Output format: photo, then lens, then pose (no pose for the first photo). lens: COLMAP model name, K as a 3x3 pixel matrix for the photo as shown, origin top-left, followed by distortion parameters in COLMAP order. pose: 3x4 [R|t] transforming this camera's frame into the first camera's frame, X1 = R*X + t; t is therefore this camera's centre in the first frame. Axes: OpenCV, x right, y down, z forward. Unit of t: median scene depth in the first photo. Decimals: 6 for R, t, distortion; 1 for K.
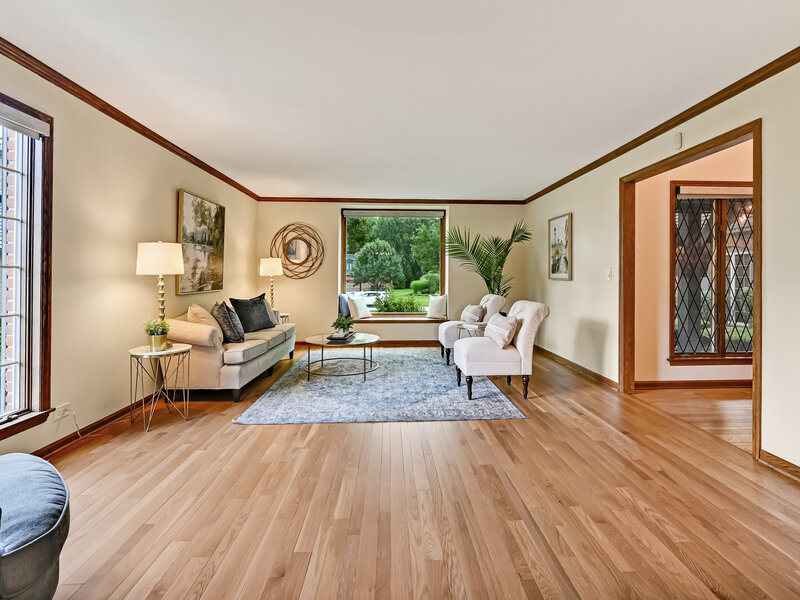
lens RADIAL K [[365.8, 0, 411.0], [0, 365.8, 292.1], [0, 0, 1]] dist [0.002150, 0.000199]
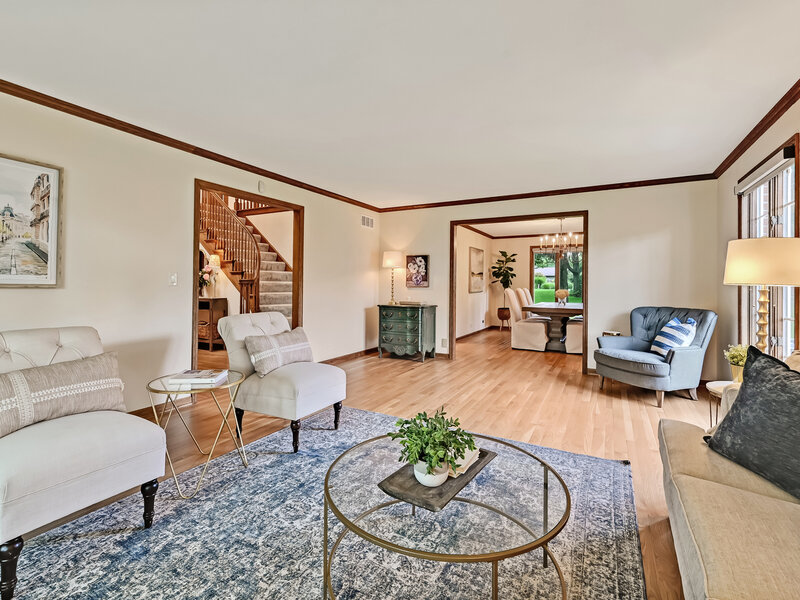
lens RADIAL K [[365.8, 0, 411.0], [0, 365.8, 292.1], [0, 0, 1]] dist [0.002150, 0.000199]
pose [[-0.849944, -0.018673, 0.526542, -0.355226], [0.019127, 0.997619, 0.066254, -0.060803], [-0.526525, 0.066383, -0.847564, 1.366097]]
